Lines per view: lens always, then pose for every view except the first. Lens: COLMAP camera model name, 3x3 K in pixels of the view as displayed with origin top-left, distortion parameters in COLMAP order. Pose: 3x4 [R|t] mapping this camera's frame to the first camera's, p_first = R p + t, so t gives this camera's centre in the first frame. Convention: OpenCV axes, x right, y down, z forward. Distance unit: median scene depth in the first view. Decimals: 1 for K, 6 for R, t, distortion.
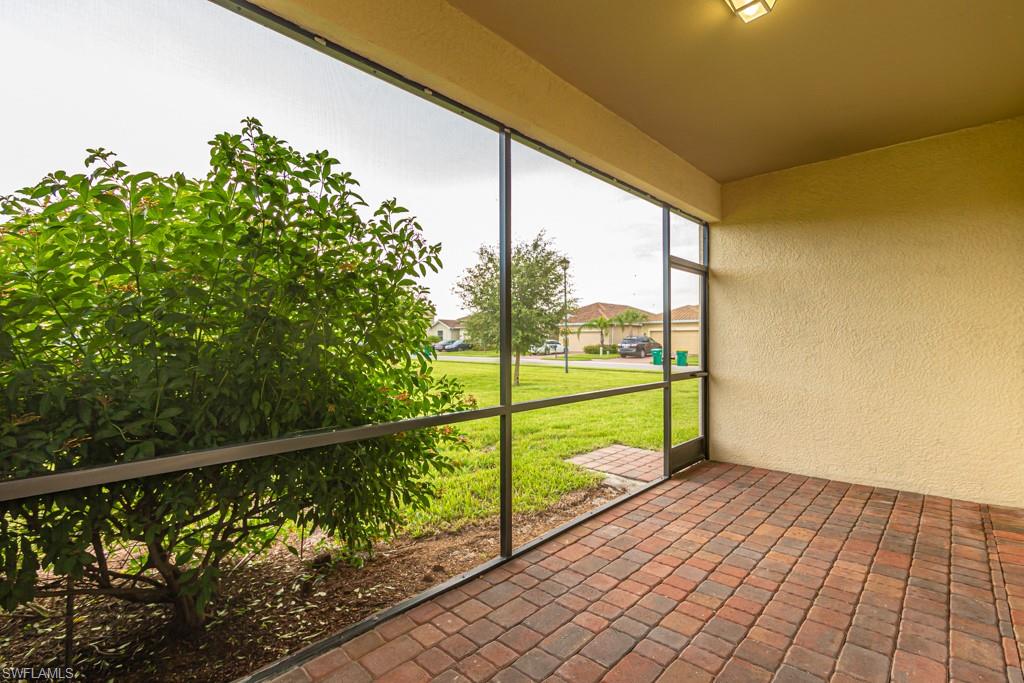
lens RADIAL K [[465.5, 0, 512.4], [0, 465.5, 341.8], [0, 0, 1]] dist [0.001978, -0.002568]
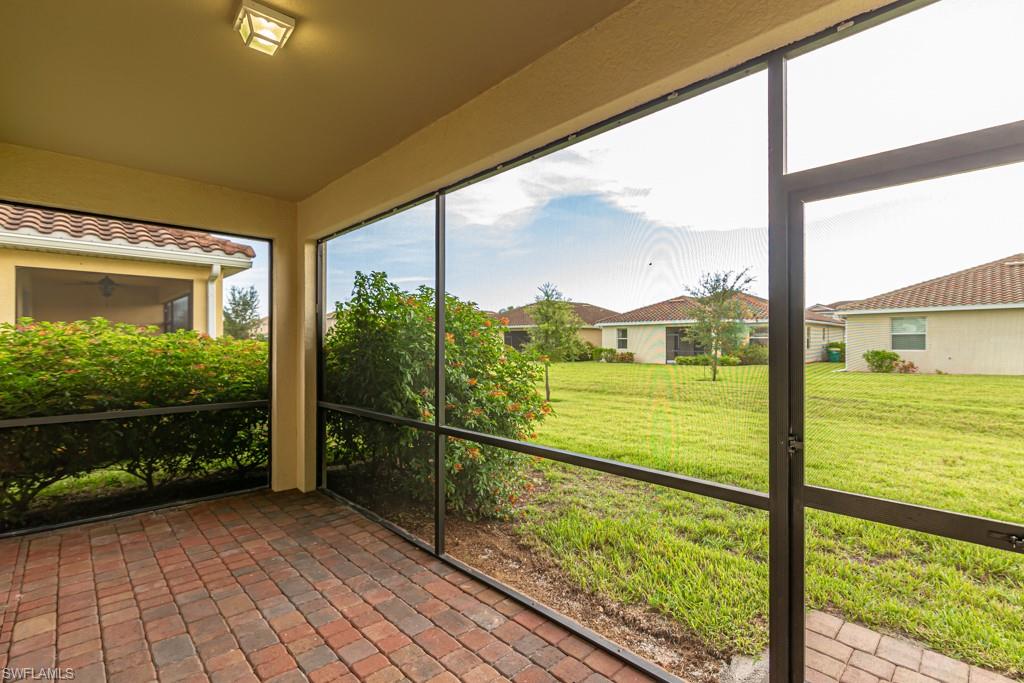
lens RADIAL K [[465.5, 0, 512.6], [0, 465.5, 342.3], [0, 0, 1]] dist [0.001978, -0.002568]
pose [[-0.046106, -0.006217, -0.998917, 1.083763], [-0.006564, 0.999961, -0.005920, -0.062871], [0.998915, 0.006284, -0.046145, 1.161352]]
